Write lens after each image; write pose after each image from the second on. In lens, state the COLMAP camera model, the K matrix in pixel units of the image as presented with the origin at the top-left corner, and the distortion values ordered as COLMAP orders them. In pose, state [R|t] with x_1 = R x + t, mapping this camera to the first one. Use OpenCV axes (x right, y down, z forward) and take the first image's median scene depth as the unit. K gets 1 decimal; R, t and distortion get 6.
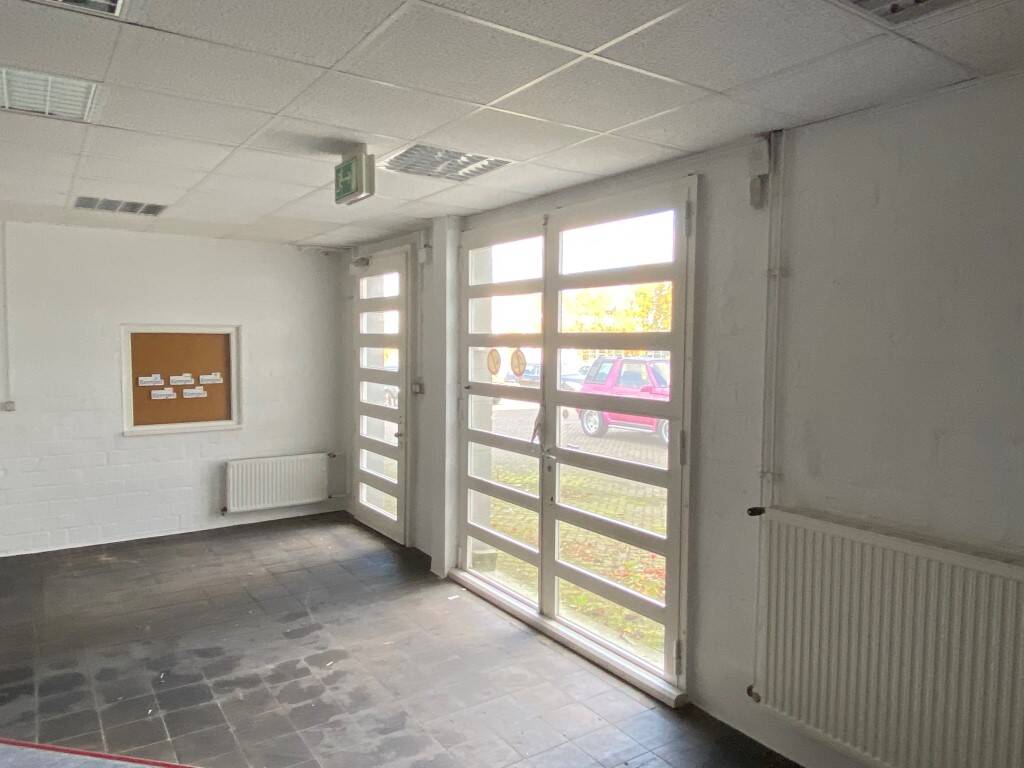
lens RADIAL K [[709.1, 0, 512.0], [0, 709.1, 384.0], [0, 0, 1]] dist [0.057714, -0.062552]
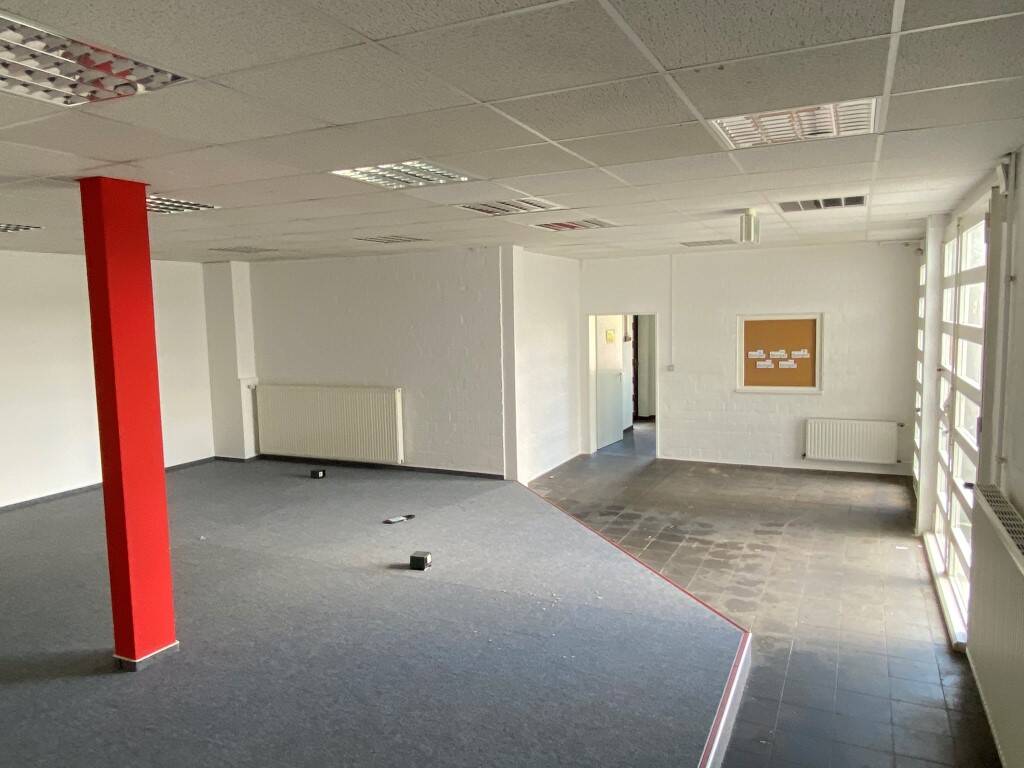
lens RADIAL K [[709.1, 0, 512.0], [0, 709.1, 384.0], [0, 0, 1]] dist [0.057714, -0.062552]
pose [[0.502081, 0.064632, -0.862402, 0.667656], [-0.026192, 0.997882, 0.059536, -0.025390], [0.864424, -0.007304, 0.502710, -0.165663]]
